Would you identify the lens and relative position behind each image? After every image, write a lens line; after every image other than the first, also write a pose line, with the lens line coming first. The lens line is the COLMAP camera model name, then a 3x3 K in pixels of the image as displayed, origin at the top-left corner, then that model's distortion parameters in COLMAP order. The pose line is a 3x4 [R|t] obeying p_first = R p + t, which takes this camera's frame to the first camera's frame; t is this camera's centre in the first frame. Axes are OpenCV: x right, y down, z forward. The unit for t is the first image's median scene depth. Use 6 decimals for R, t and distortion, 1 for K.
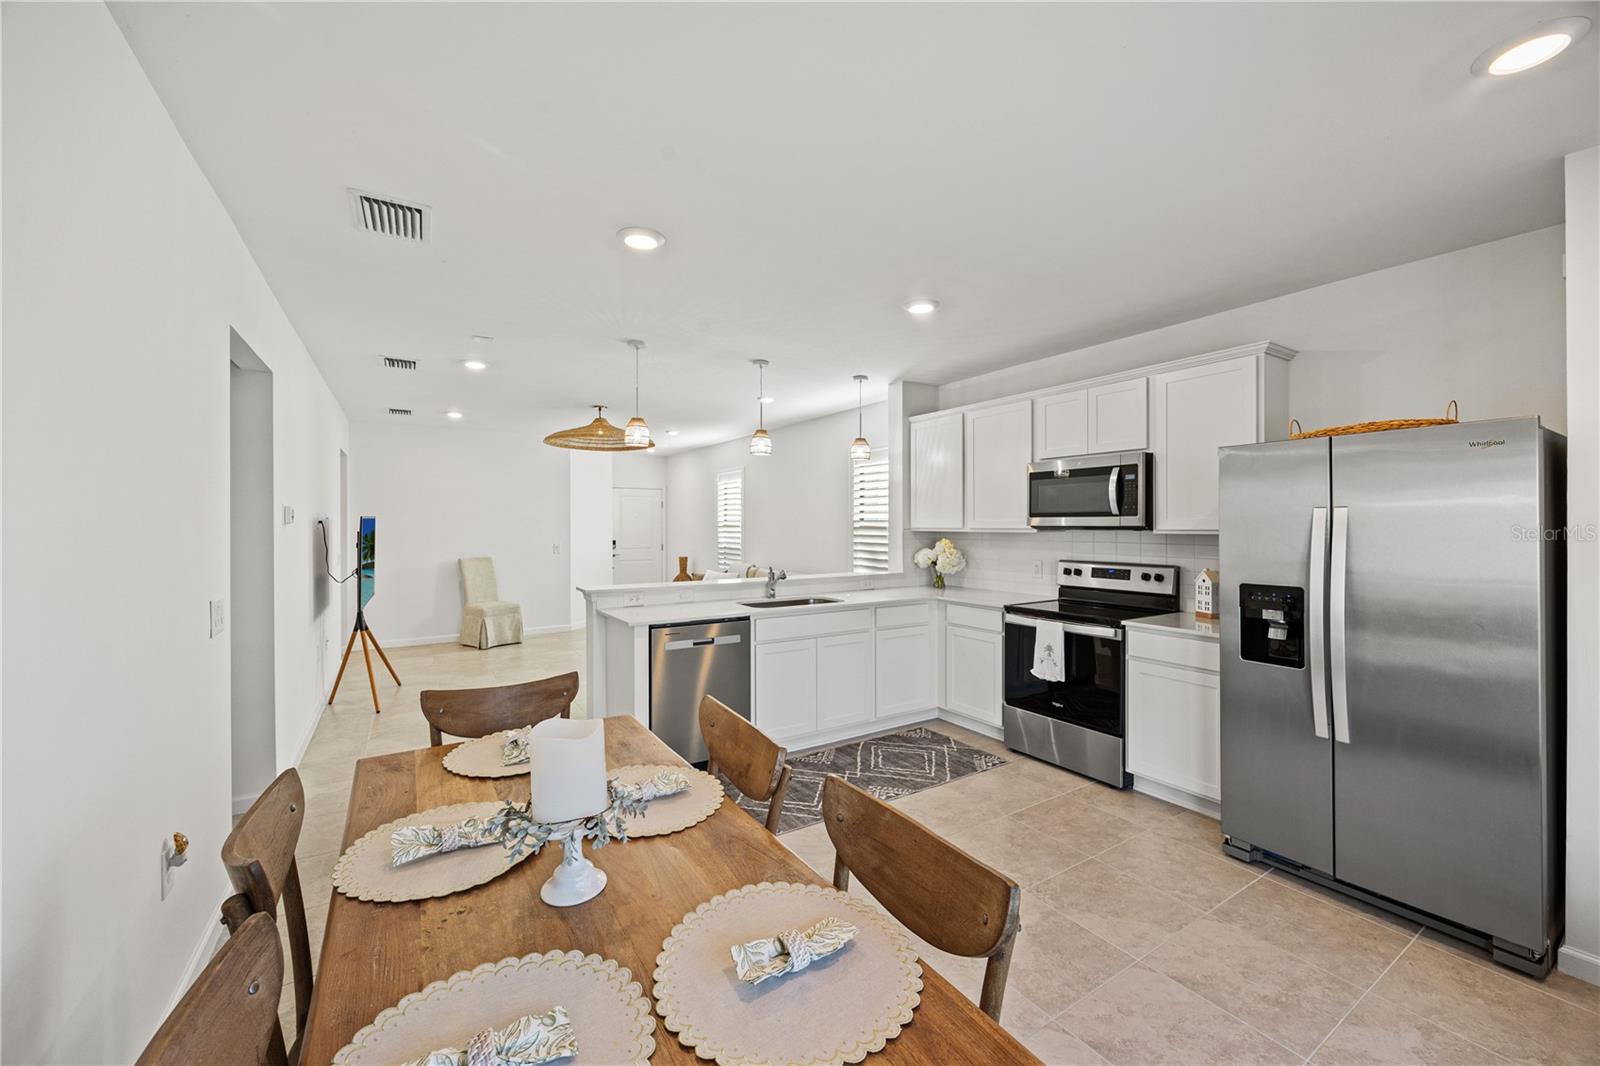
lens RADIAL K [[618.5, 0, 802.2], [0, 618.5, 525.3], [0, 0, 1]] dist [-0.000461, -0.000069]
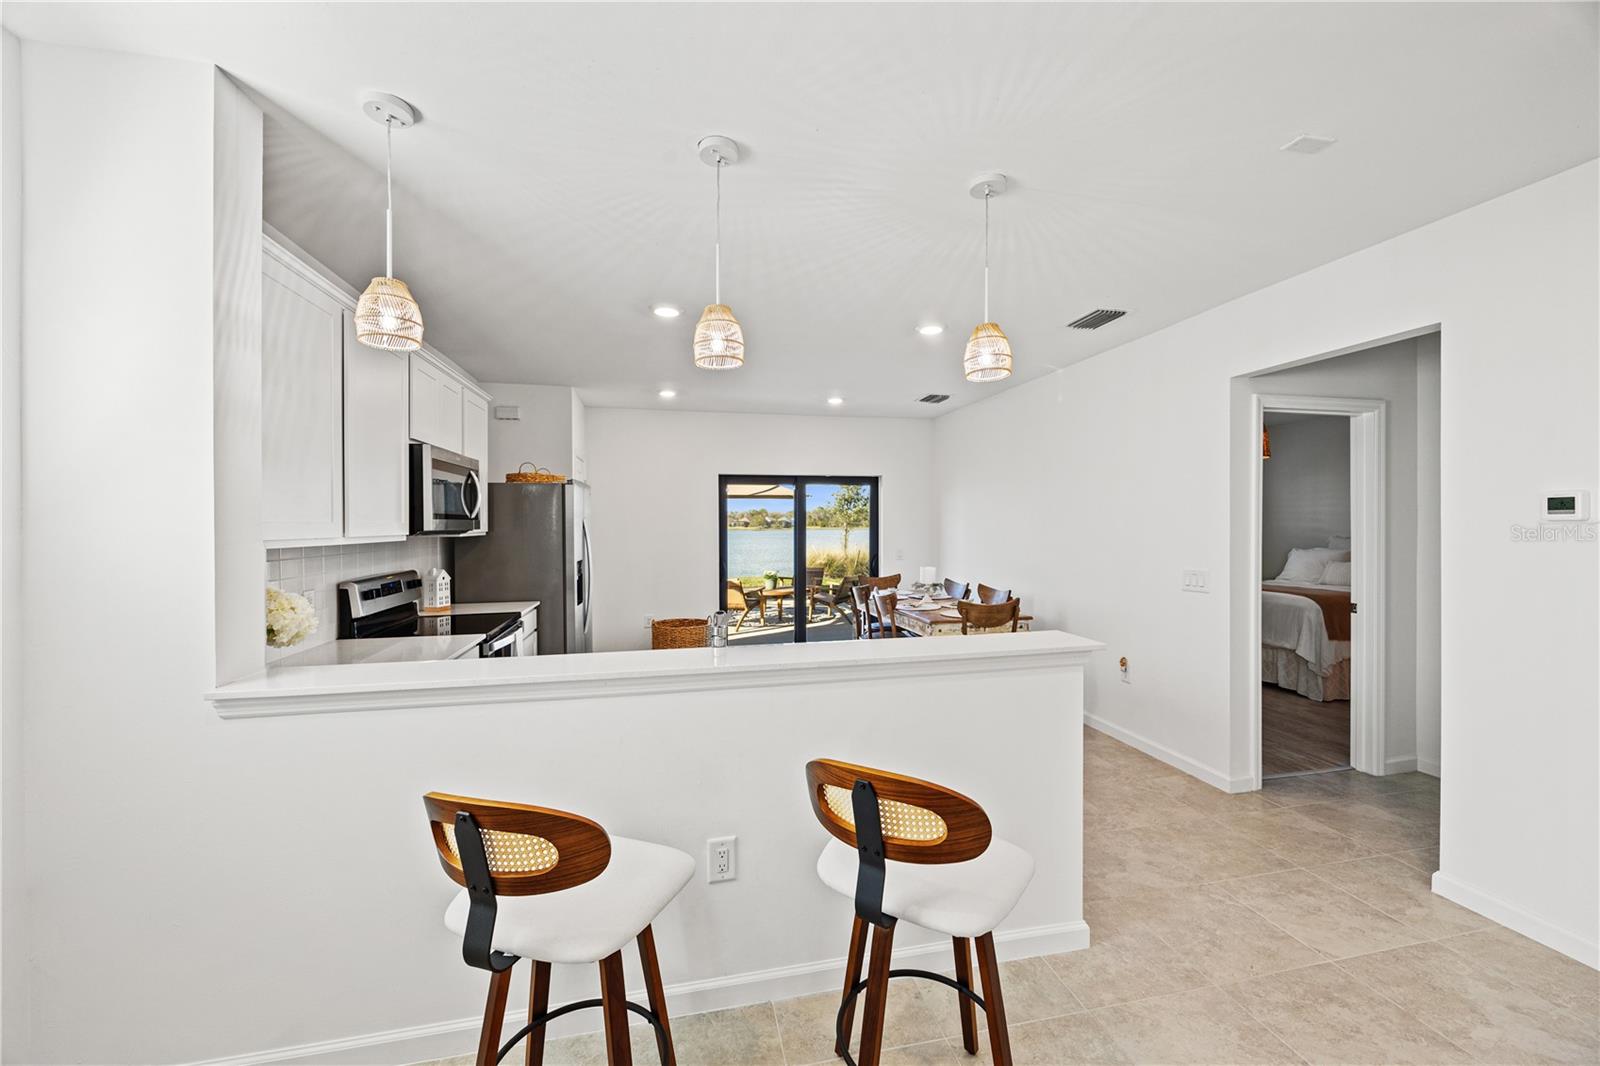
lens RADIAL K [[618.5, 0, 802.2], [0, 618.5, 525.3], [0, 0, 1]] dist [-0.000461, -0.000069]
pose [[-0.941648, 0.007878, 0.336506, -0.316158], [0.010333, 0.999931, 0.005505, -0.005020], [-0.336440, 0.008661, -0.941665, 1.734089]]
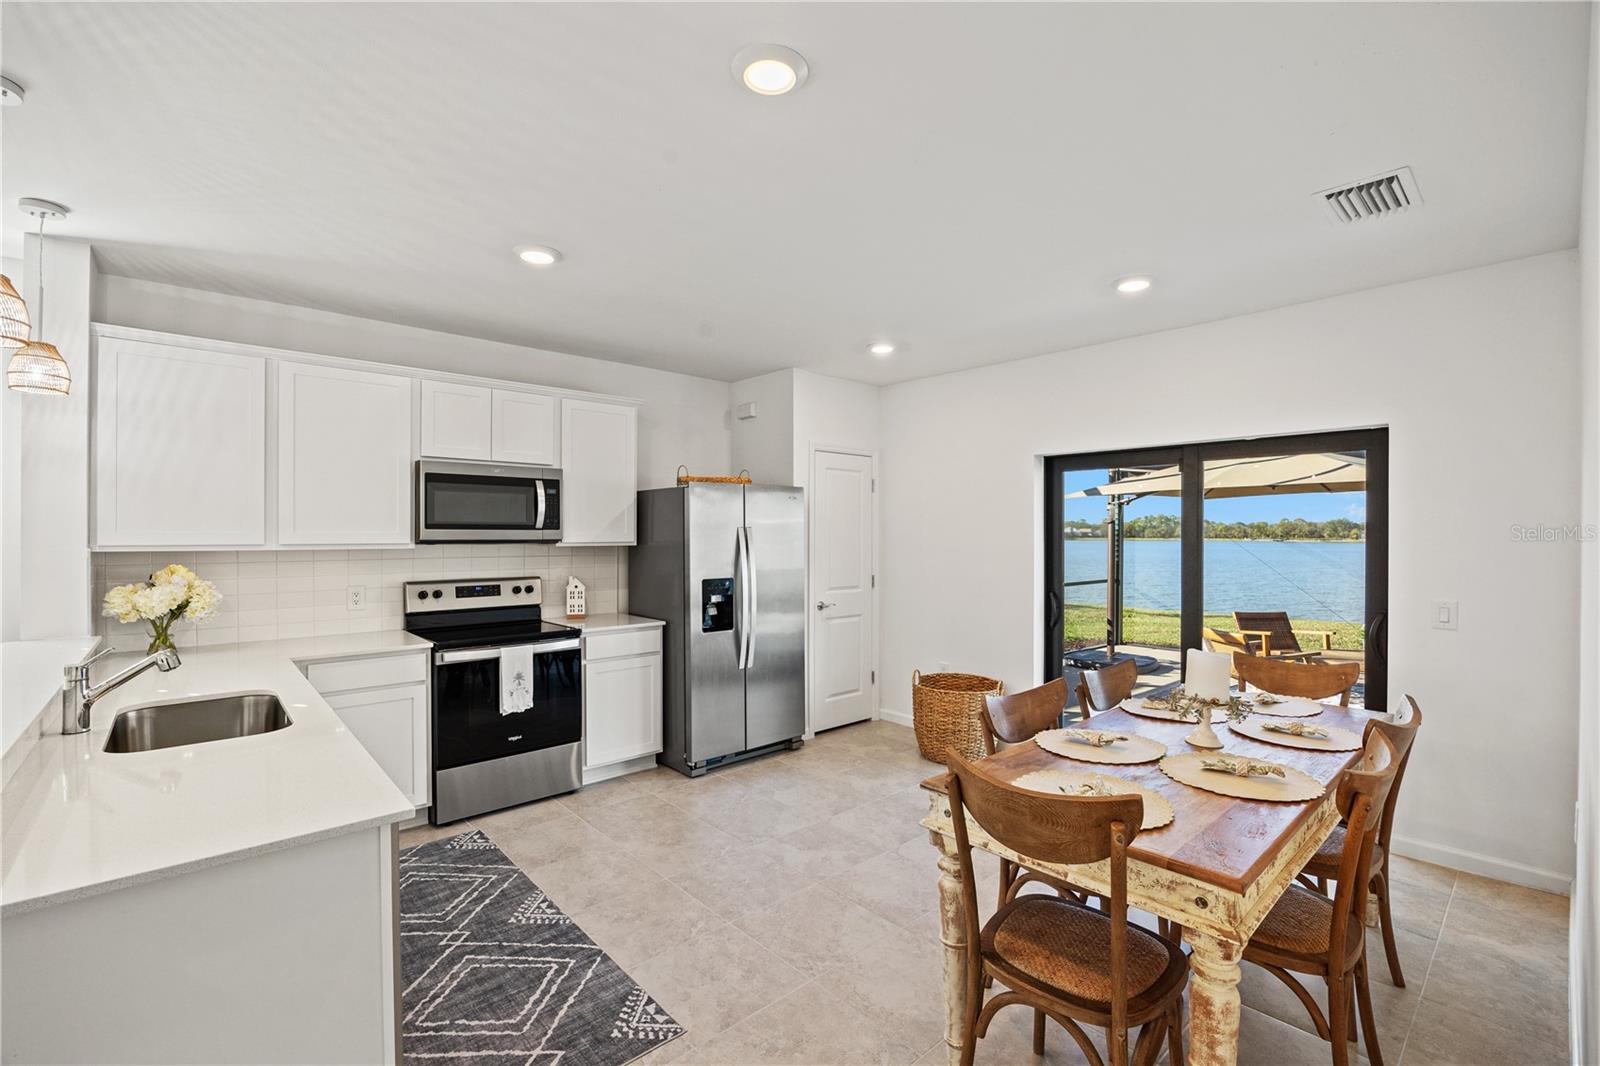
lens RADIAL K [[704.5, 0, 800.0], [0, 704.5, 533.0], [0, 0, 1]] dist [-0.001906, -0.000088]
pose [[-0.162714, 0.002773, 0.986669, -0.667400], [0.000590, 0.999996, -0.002714, -0.006012], [-0.986673, 0.000141, -0.162715, 0.755510]]
